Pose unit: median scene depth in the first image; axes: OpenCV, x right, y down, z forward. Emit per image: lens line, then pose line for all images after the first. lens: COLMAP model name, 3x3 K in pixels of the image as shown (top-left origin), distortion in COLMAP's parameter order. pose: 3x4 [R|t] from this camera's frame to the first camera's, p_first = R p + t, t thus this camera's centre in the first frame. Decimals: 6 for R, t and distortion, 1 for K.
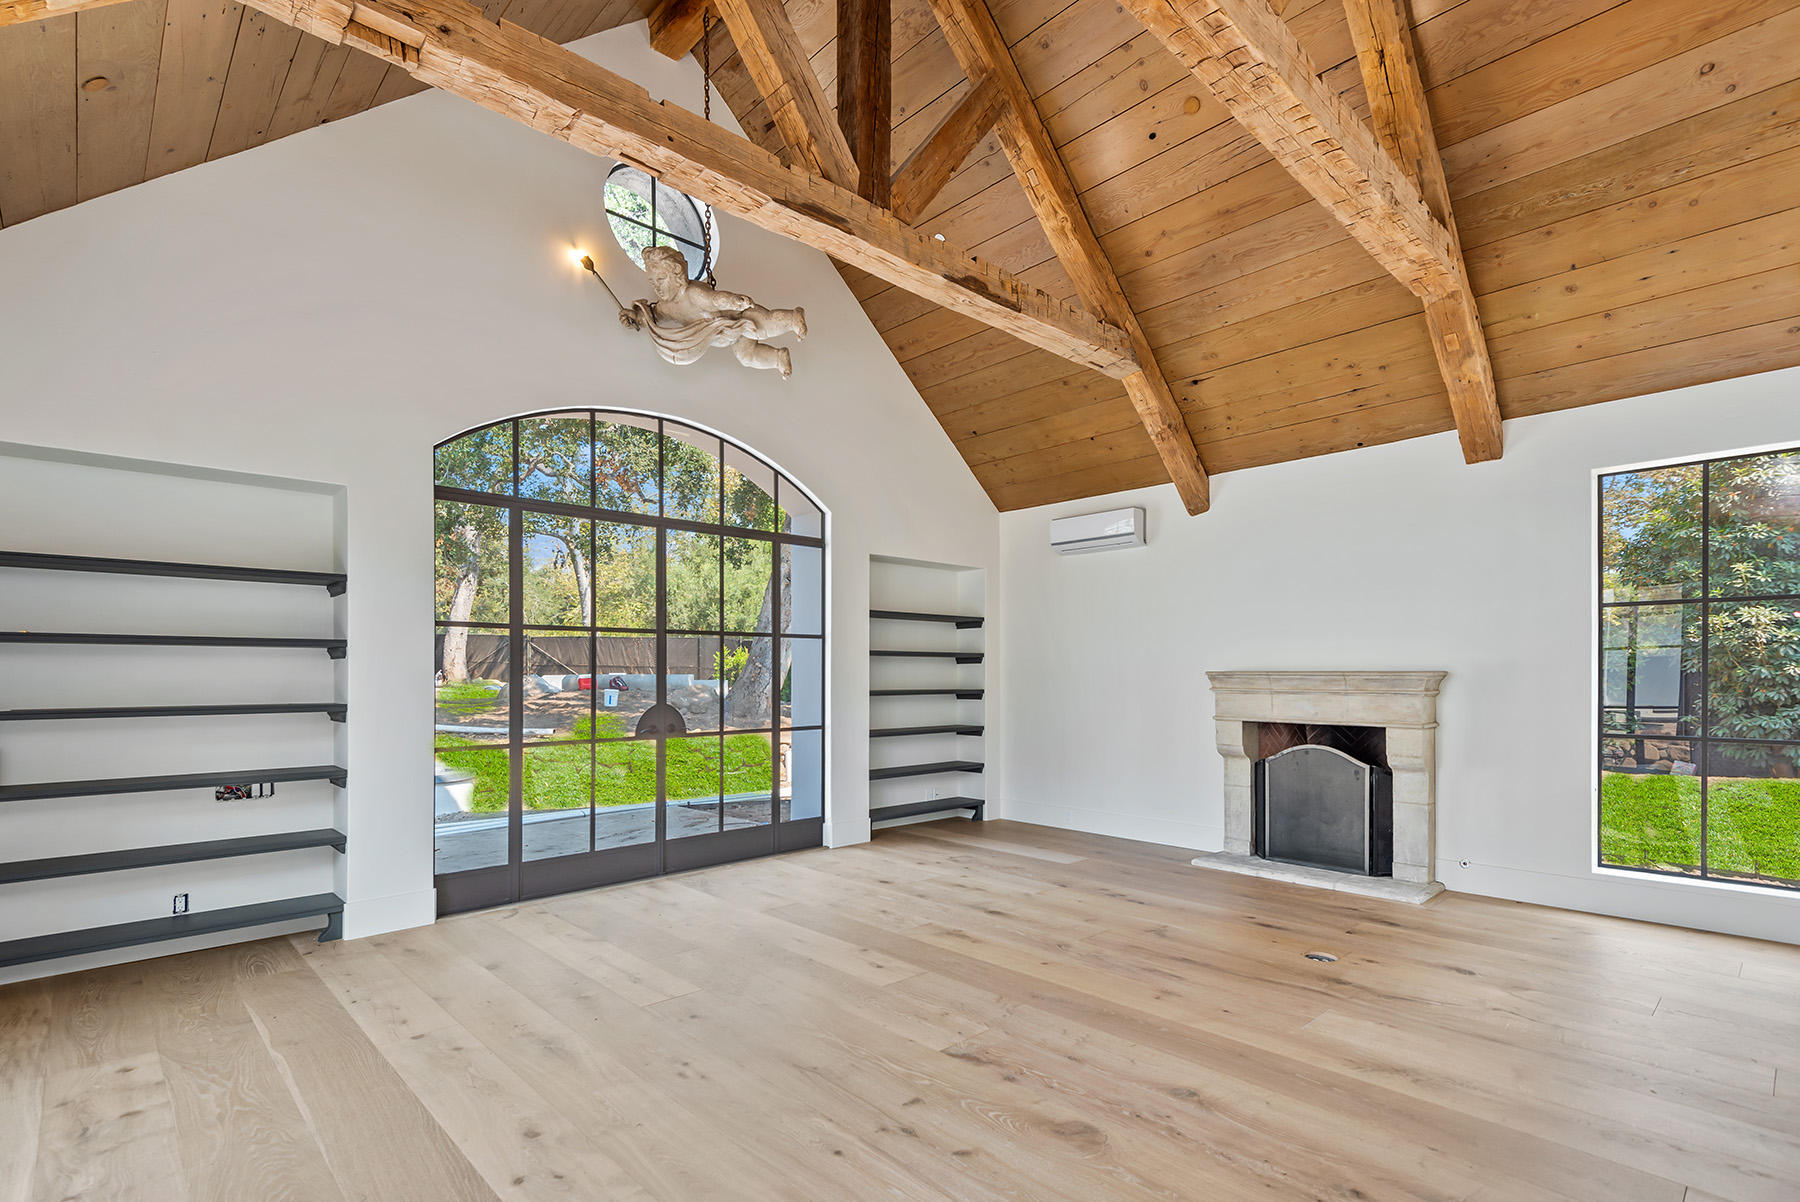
lens RADIAL K [[866.2, 0, 904.8], [0, 866.2, 659.5], [0, 0, 1]] dist [0.085046, -0.042220]
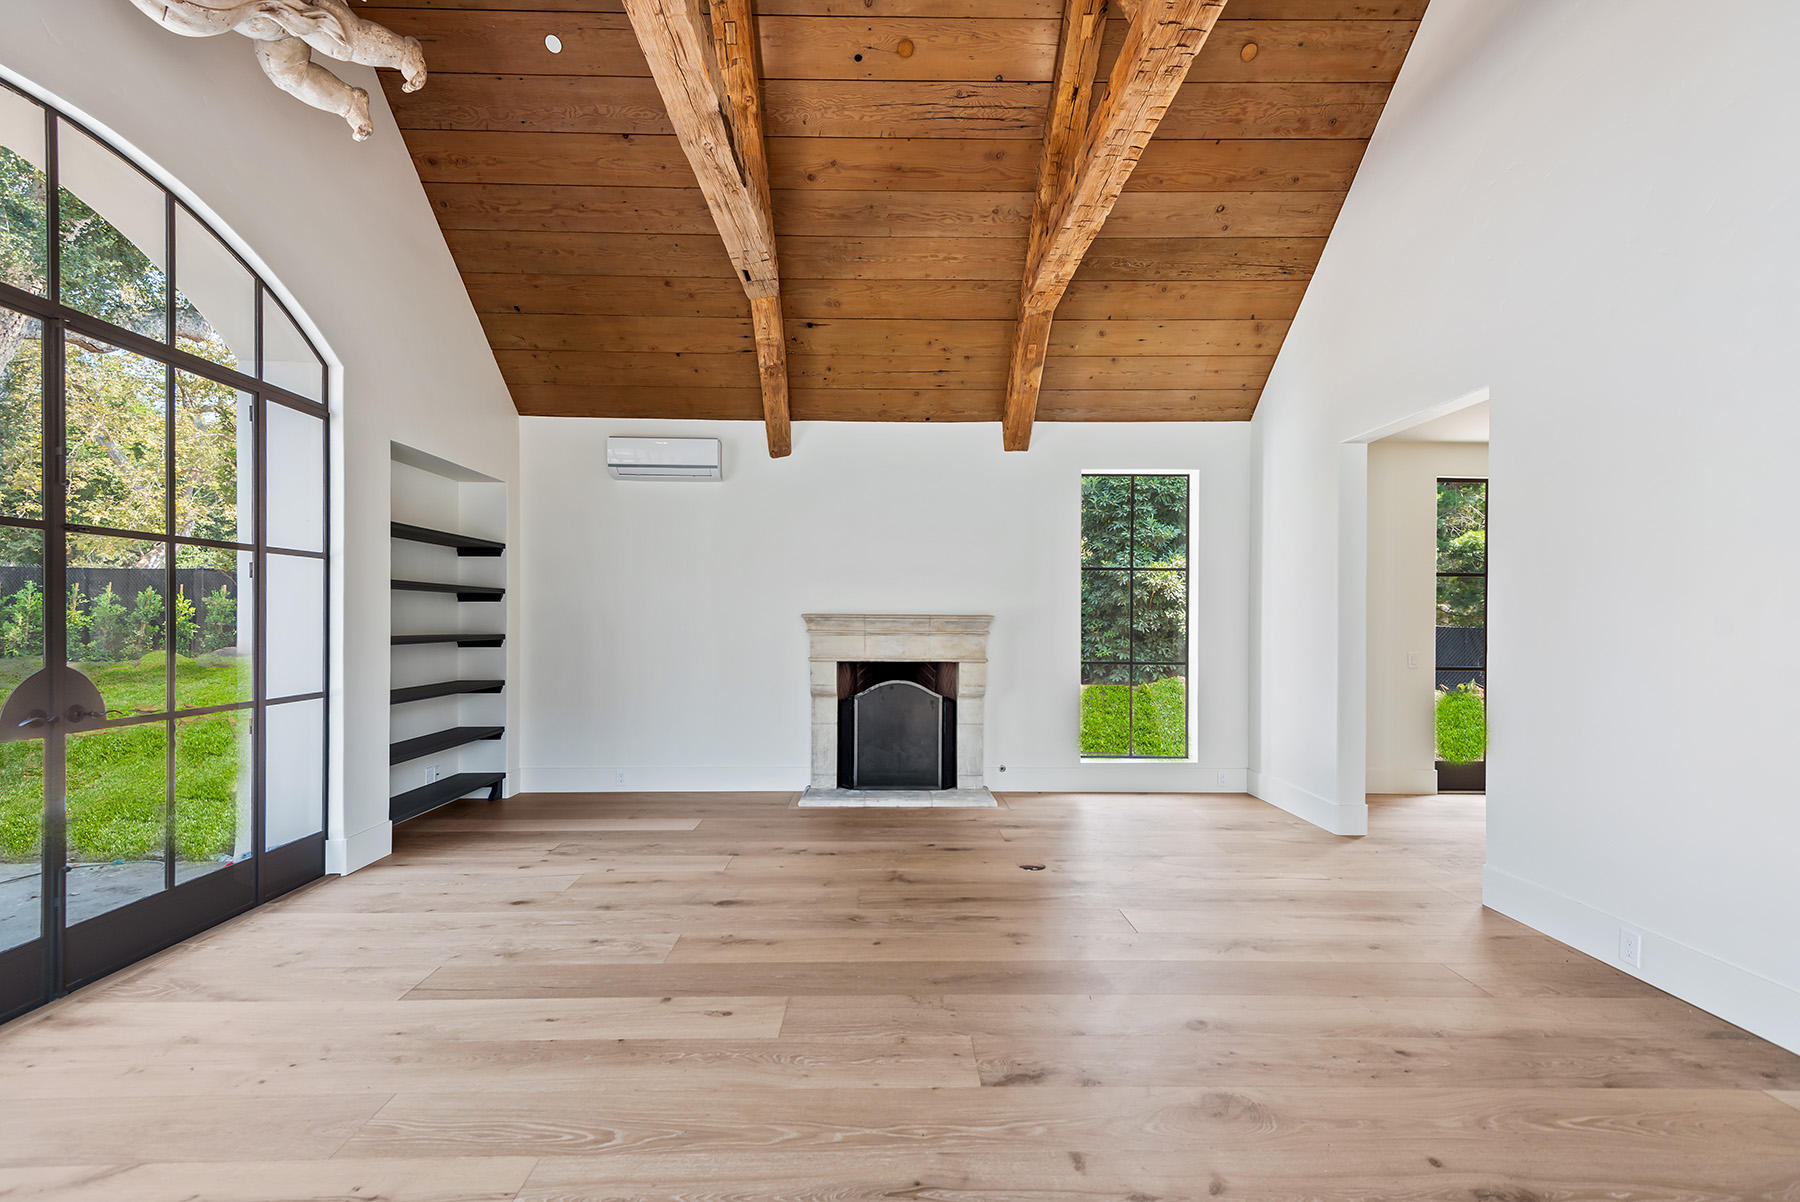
lens RADIAL K [[823.7, 0, 904.2], [0, 823.7, 616.6], [0, 0, 1]] dist [0.047692, -0.014809]
pose [[0.679952, 0.006123, 0.733231, -0.302231], [-0.018120, 0.999800, 0.008454, 0.007083], [-0.733033, -0.019035, 0.679927, 0.289538]]
